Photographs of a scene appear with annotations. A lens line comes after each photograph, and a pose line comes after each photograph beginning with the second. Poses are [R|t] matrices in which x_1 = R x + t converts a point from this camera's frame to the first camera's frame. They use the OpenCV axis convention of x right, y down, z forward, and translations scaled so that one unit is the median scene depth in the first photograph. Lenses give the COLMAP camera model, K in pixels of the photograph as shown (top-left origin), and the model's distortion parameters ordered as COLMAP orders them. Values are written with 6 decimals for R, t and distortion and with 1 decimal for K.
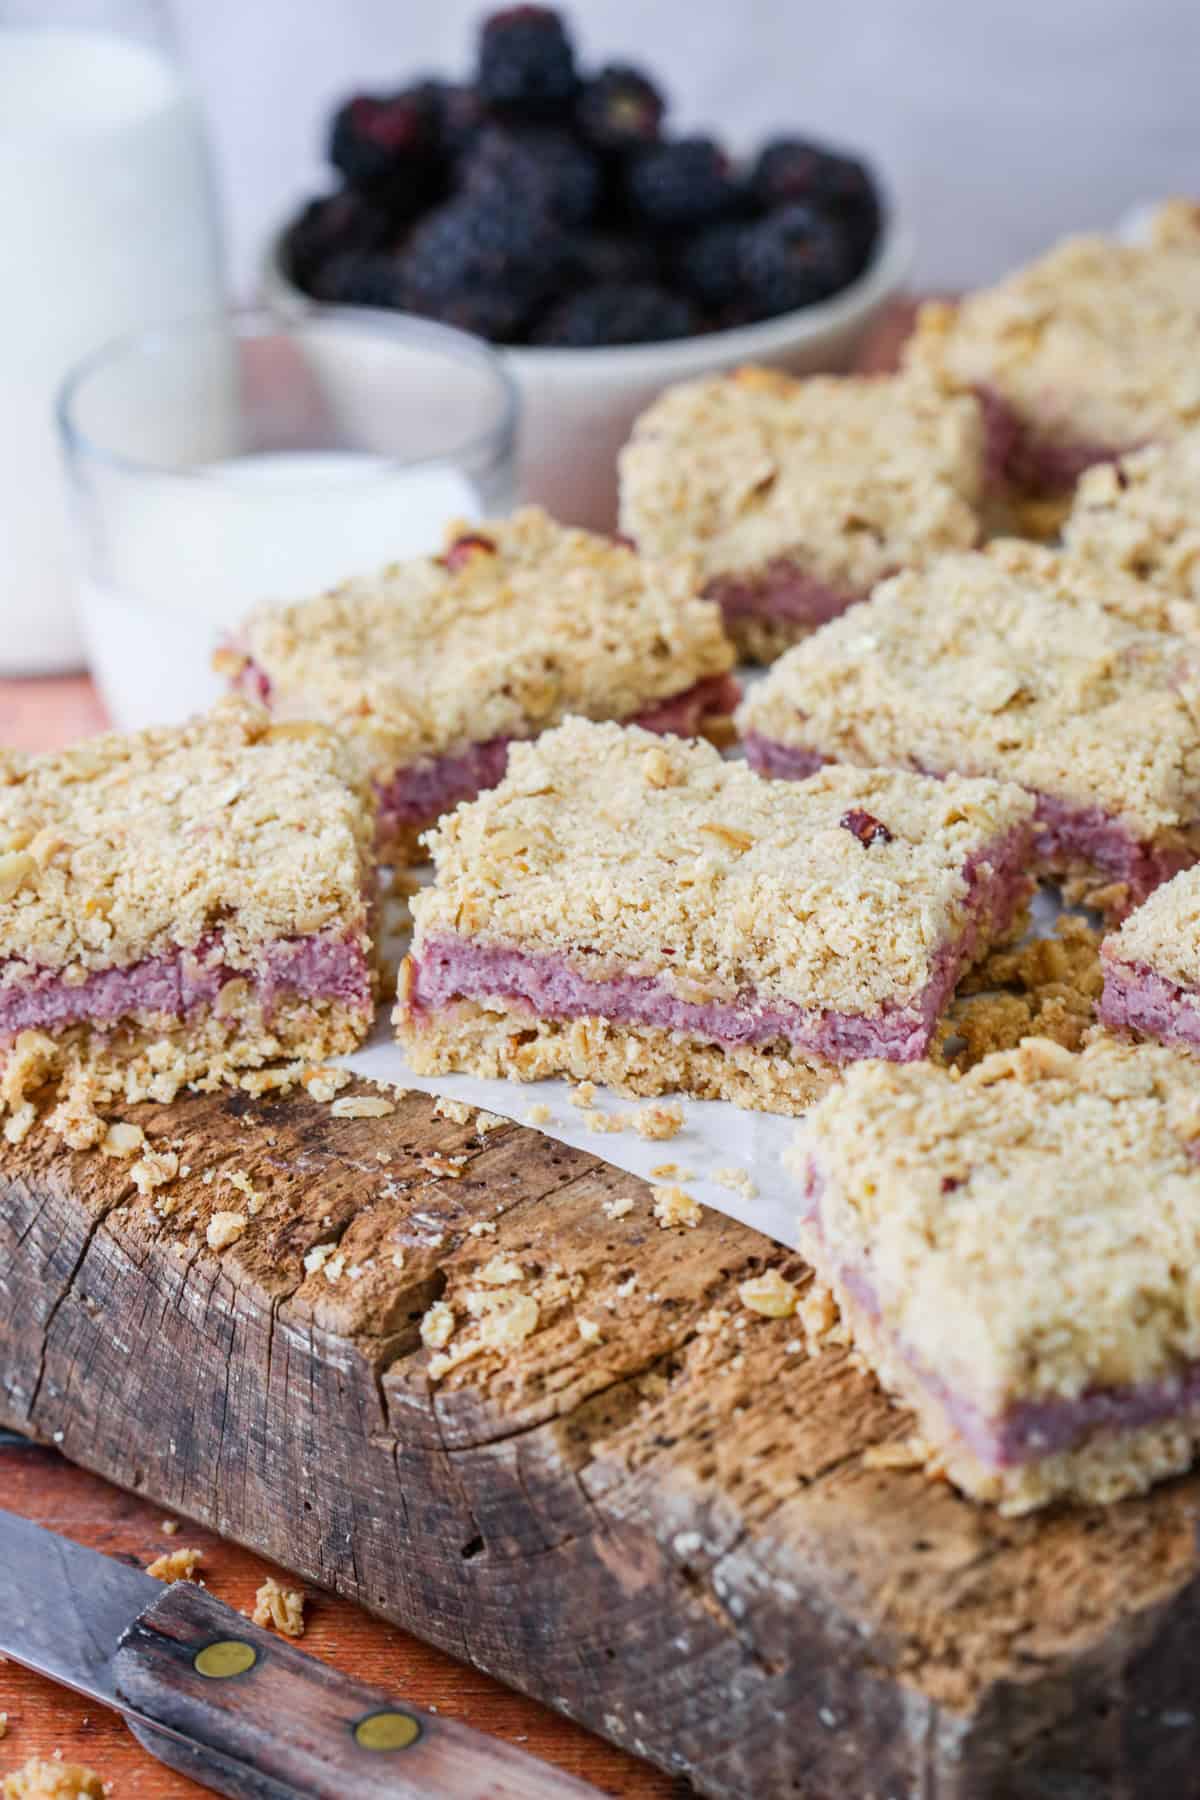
lens RADIAL K [[7255.1, 0, 593.5], [0, 7255.1, 903.3], [0, 0, 1]] dist [-0.209459, 0.000000]
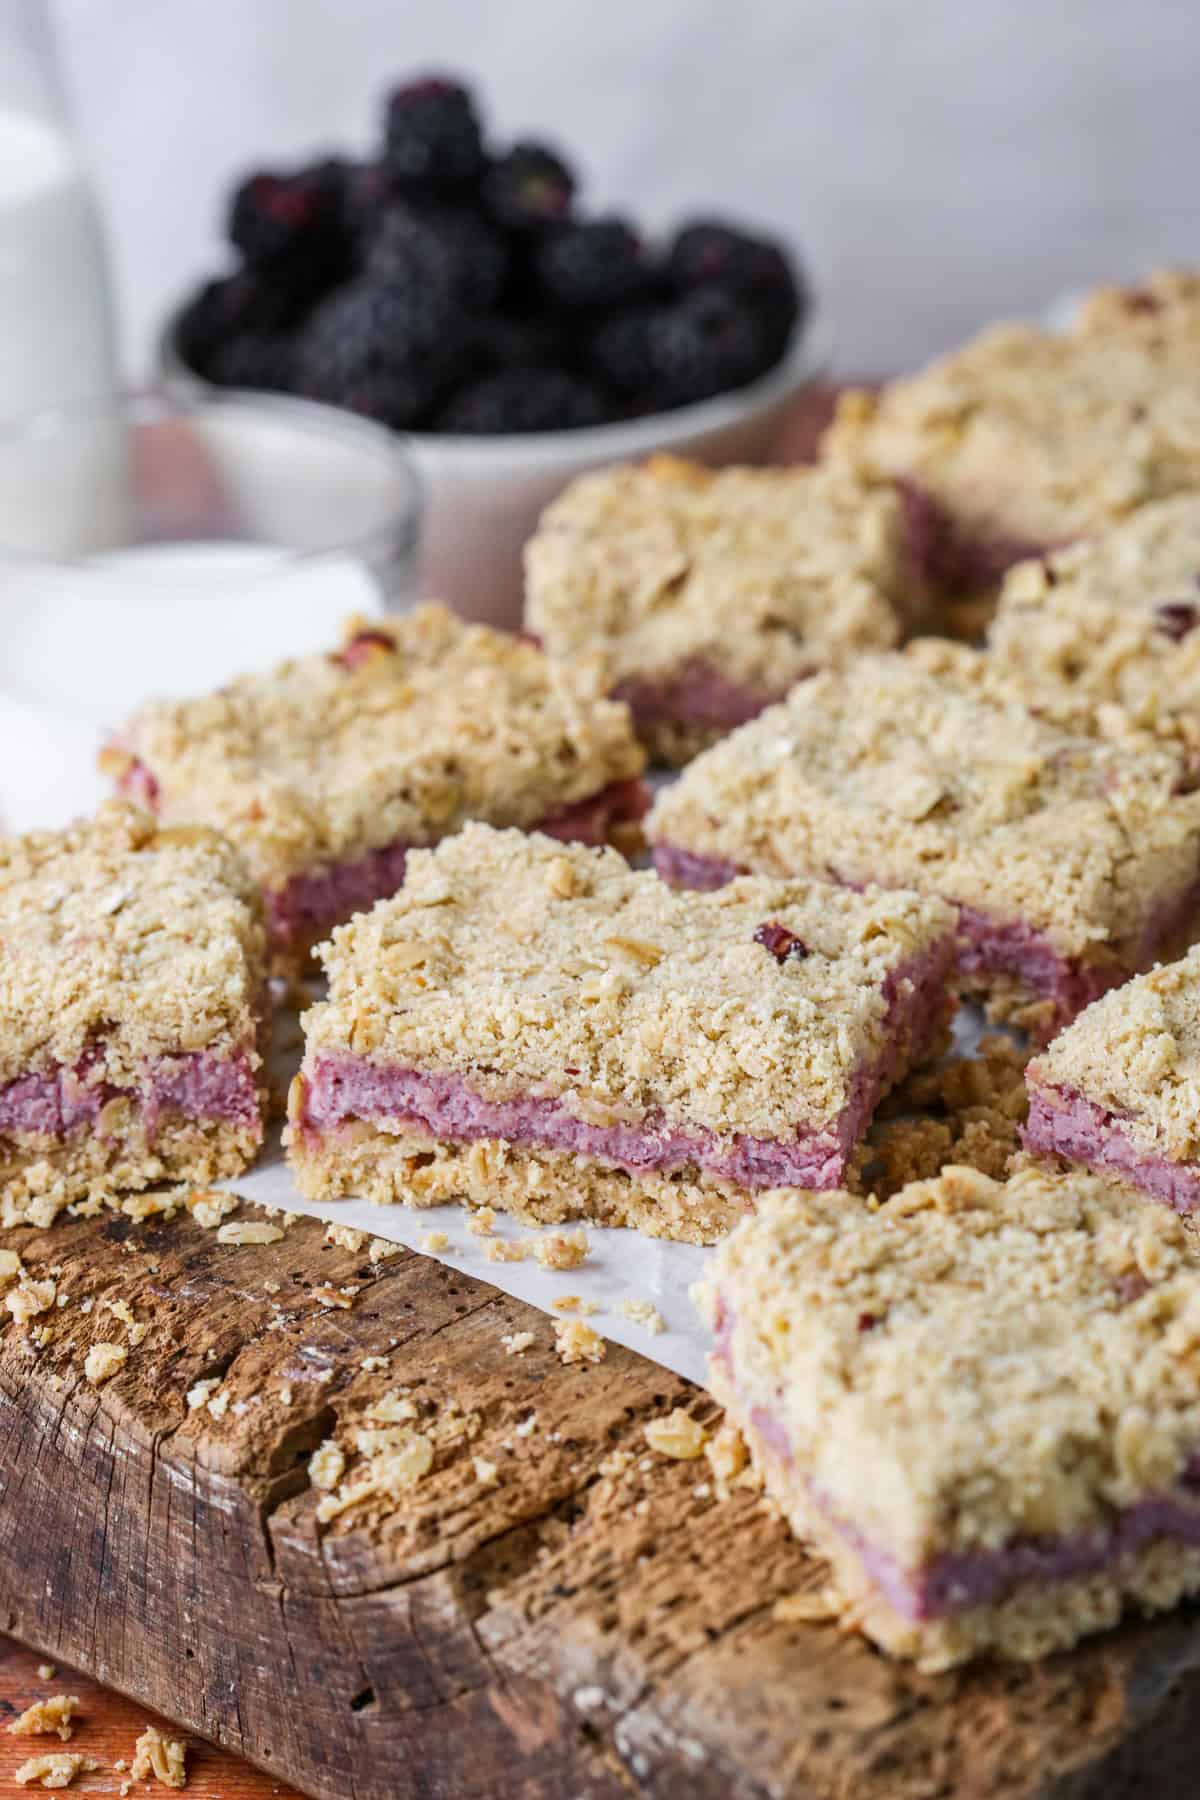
lens RADIAL K [[7255.1, 0, 609.6], [0, 7255.1, 897.1], [0, 0, 1]] dist [-0.209459, 0.000000]
pose [[0.999885, 0.005795, 0.014026, 0.001728], [-0.005620, 0.999906, -0.012504, -0.004375], [-0.014098, 0.012424, 0.999823, 0.048065]]
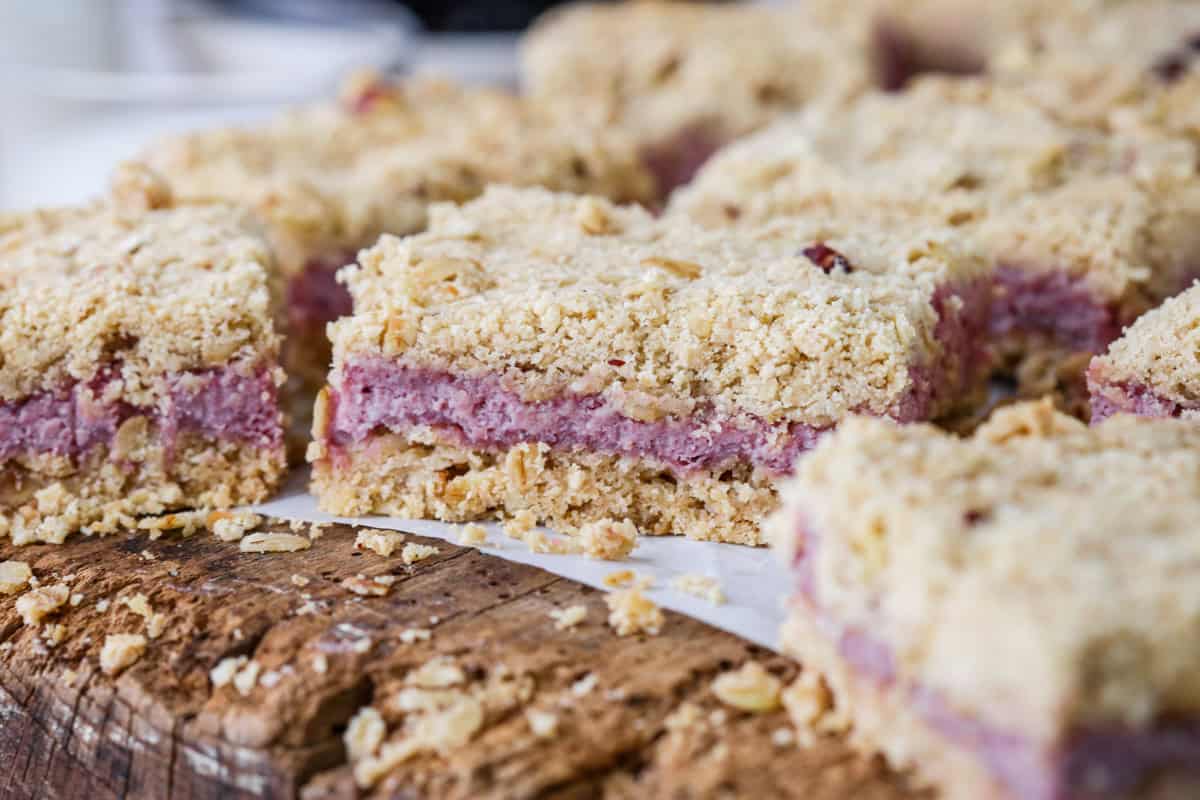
lens RADIAL K [[4836.7, 0, 595.9], [0, 4836.7, 399.2], [0, 0, 1]] dist [-0.209459, 0.000000]
pose [[0.998577, 0.006517, 0.052935, -0.023964], [0.003083, 0.983793, -0.179280, 0.118332], [-0.053245, 0.179188, 0.982373, 0.406469]]
